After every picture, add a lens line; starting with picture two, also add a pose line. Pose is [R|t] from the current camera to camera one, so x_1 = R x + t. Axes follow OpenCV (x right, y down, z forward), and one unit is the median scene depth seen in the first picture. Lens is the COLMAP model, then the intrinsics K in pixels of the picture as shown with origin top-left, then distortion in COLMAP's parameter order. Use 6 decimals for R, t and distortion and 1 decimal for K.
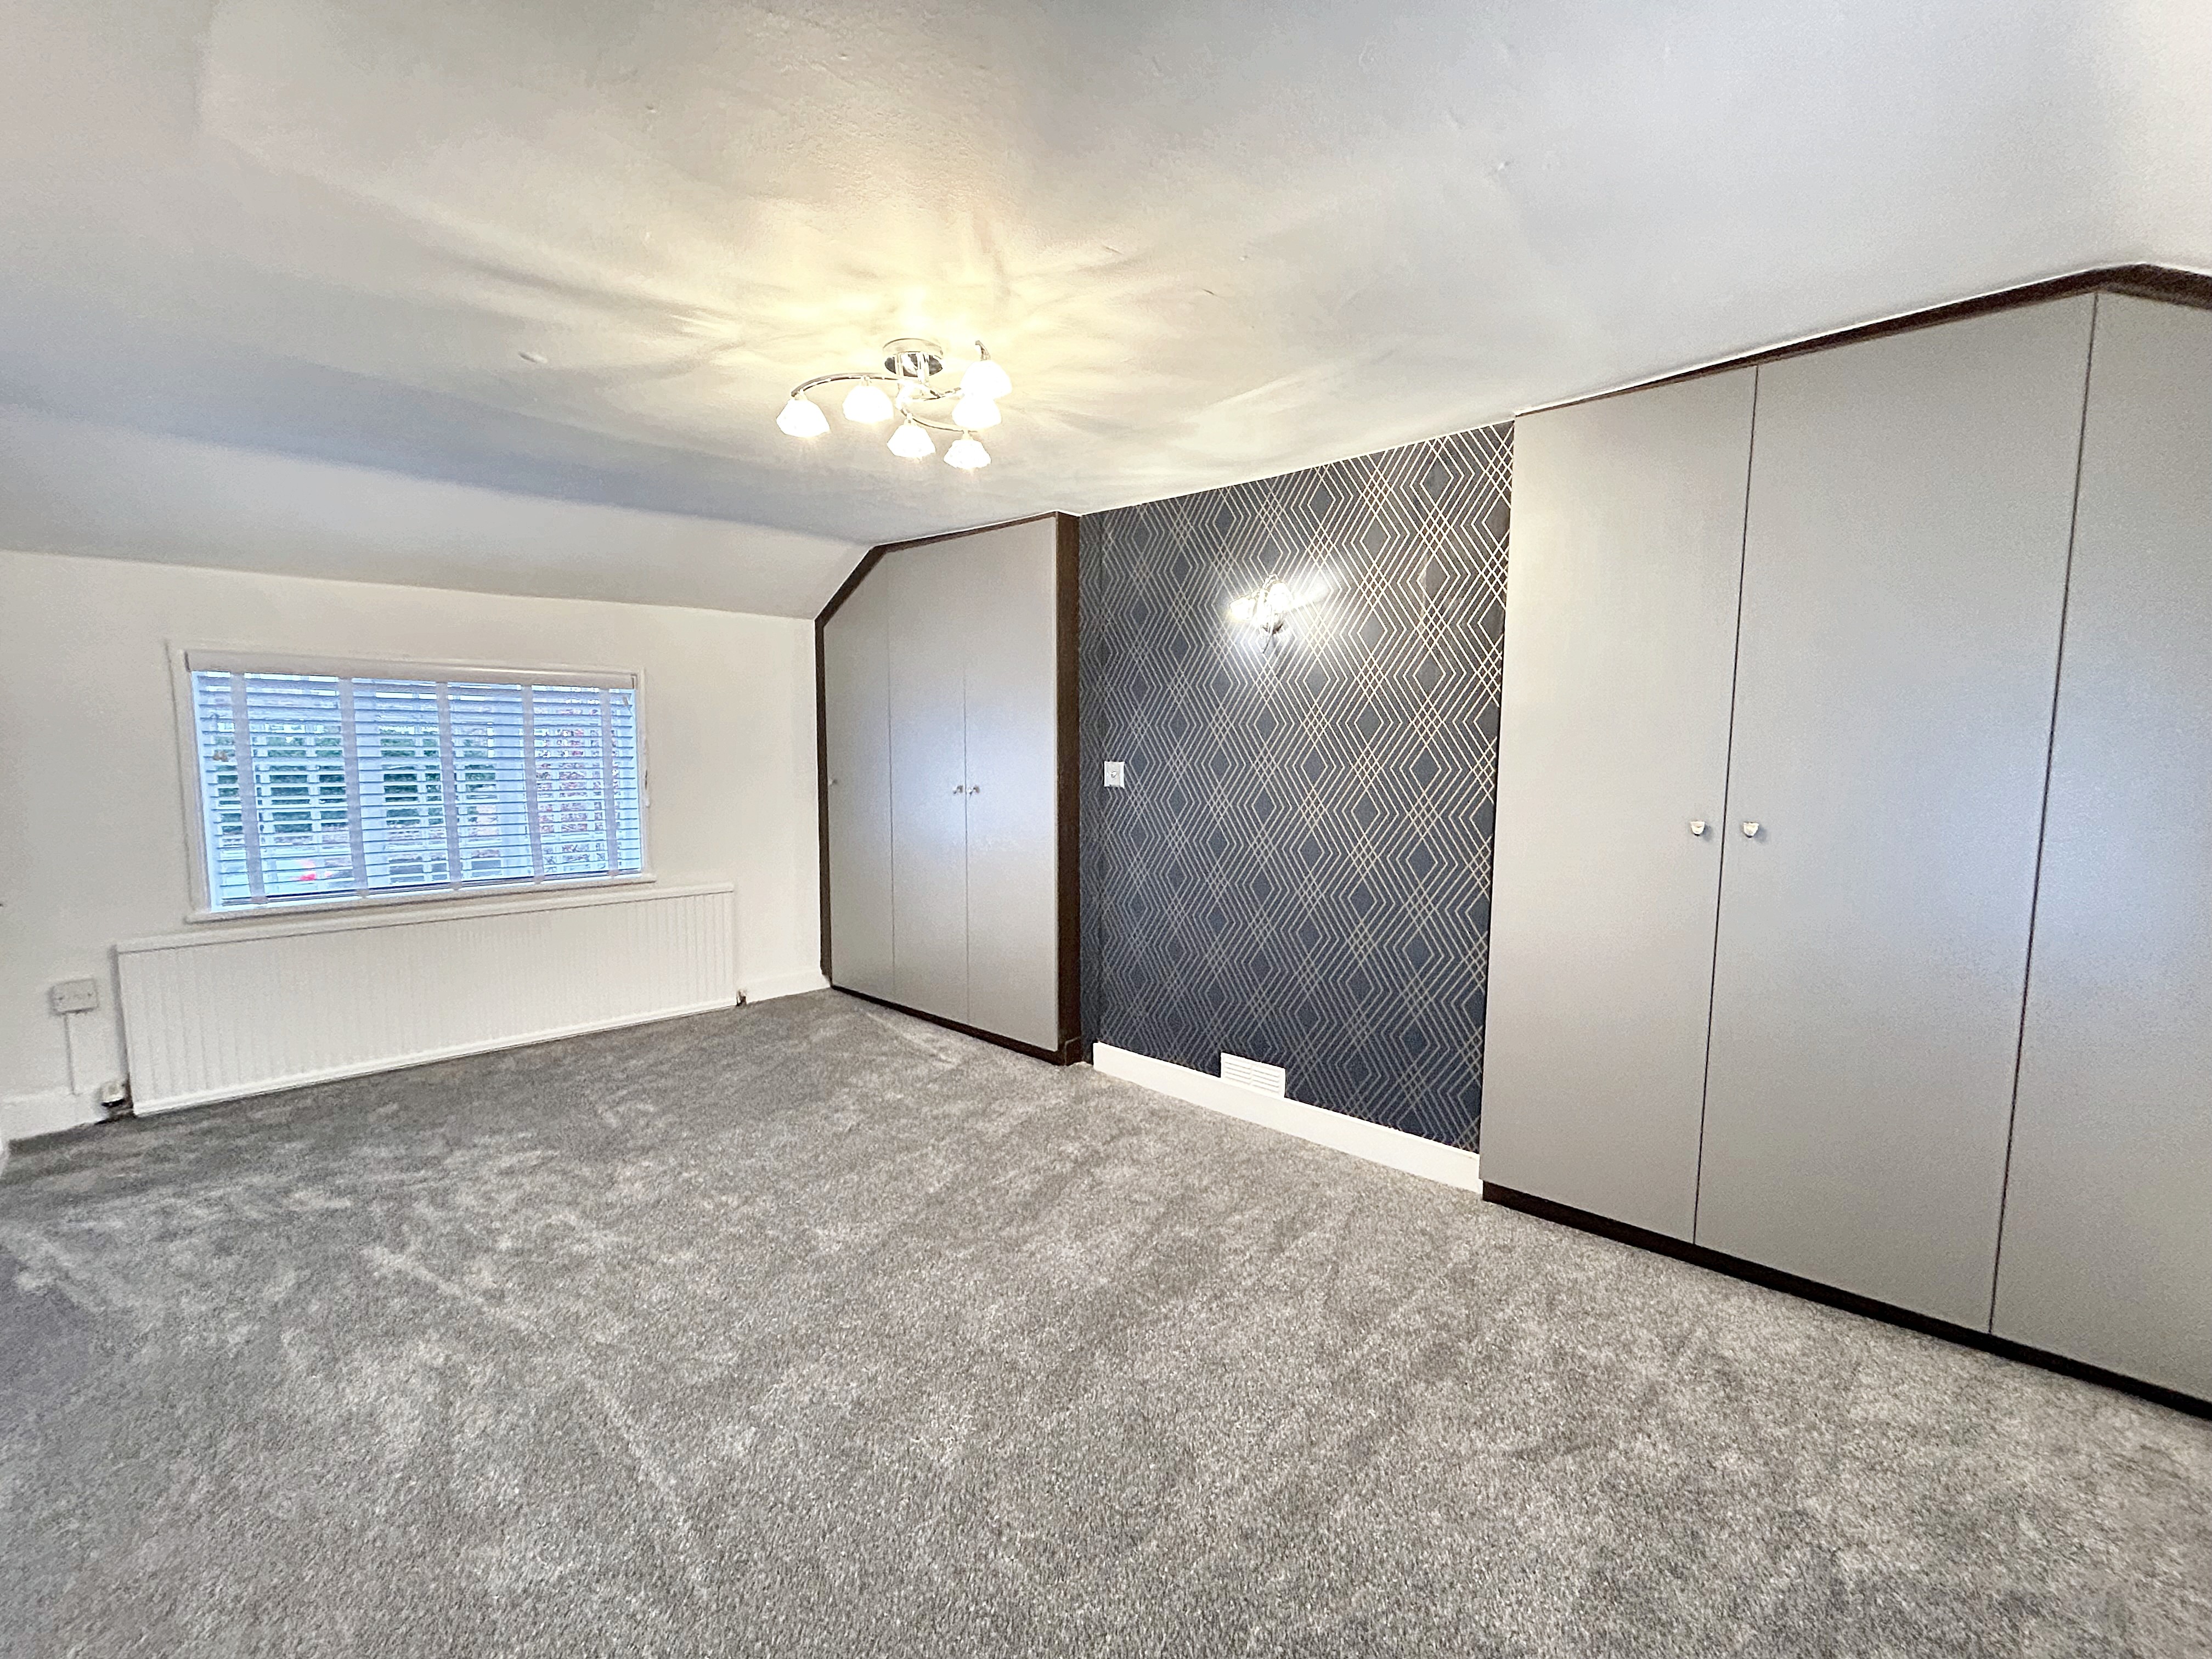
lens RADIAL K [[888.7, 0, 1107.9], [0, 888.7, 830.6], [0, 0, 1]] dist [-0.001641, 0.000616]
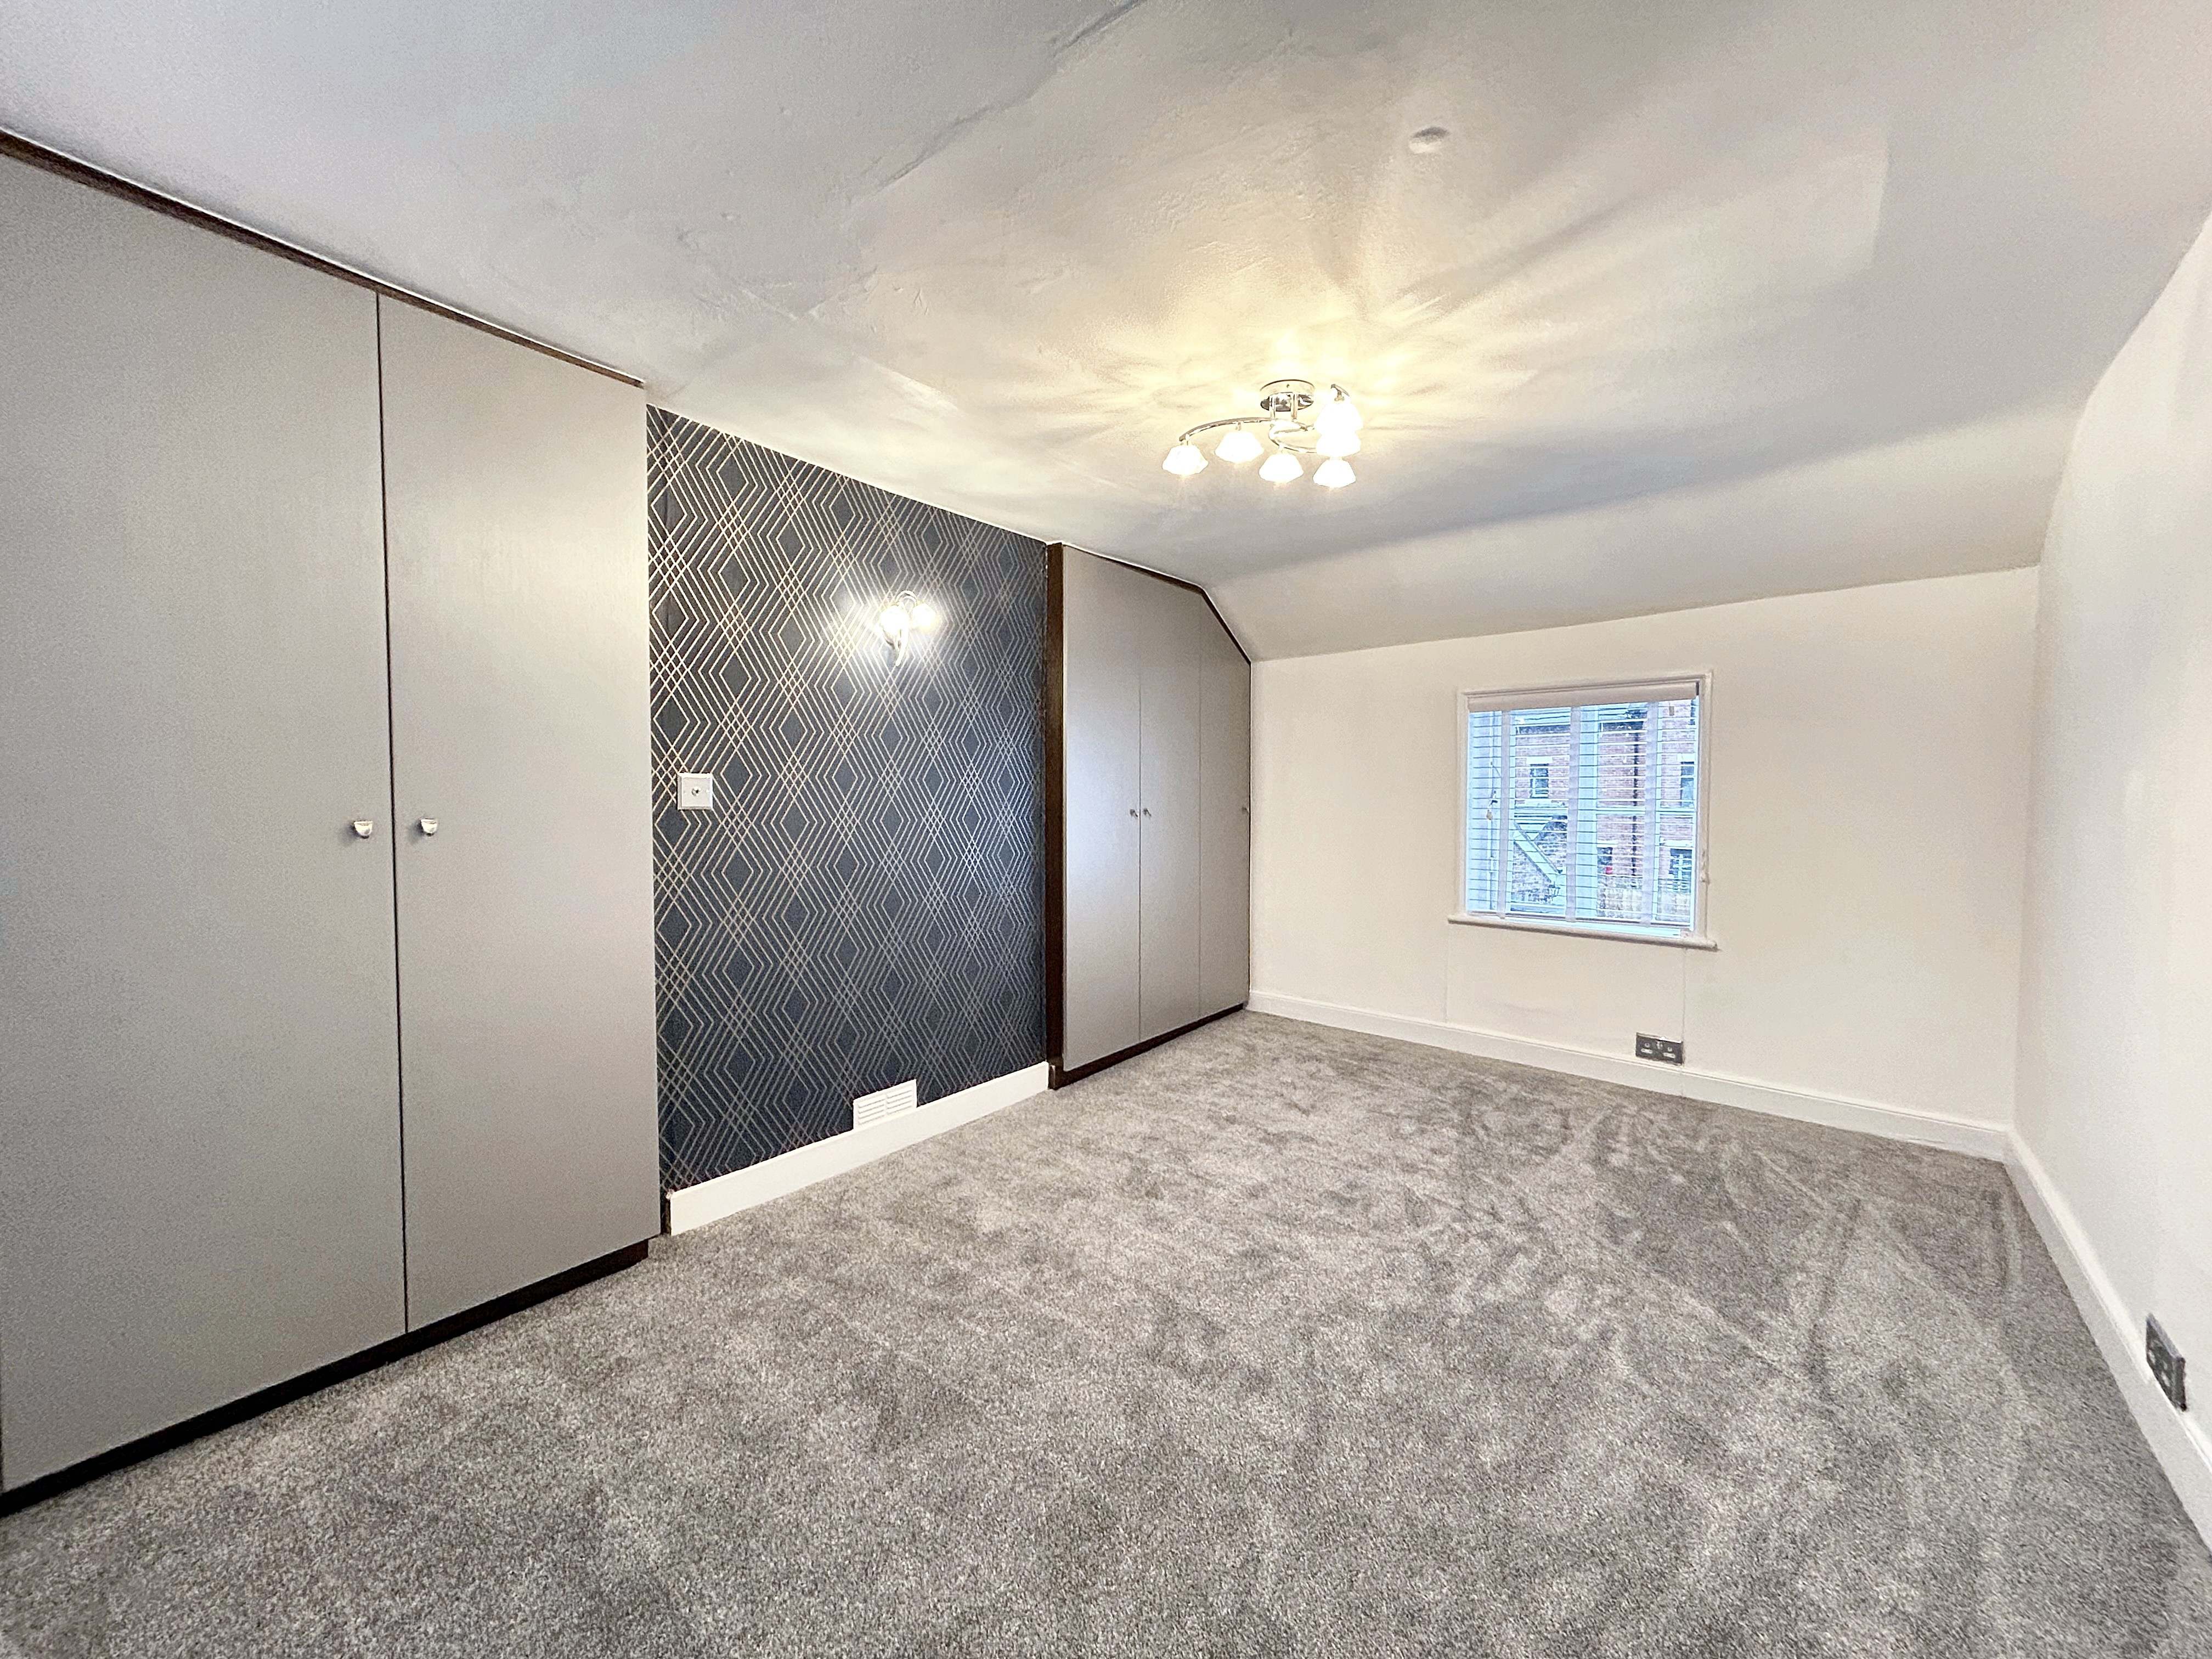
lens RADIAL K [[888.7, 0, 1107.9], [0, 888.7, 830.6], [0, 0, 1]] dist [-0.001641, 0.000616]
pose [[-0.062437, -0.041994, 0.997165, -0.804259], [0.092173, 0.994602, 0.047657, -0.040402], [-0.993784, 0.094888, -0.058229, 0.808191]]
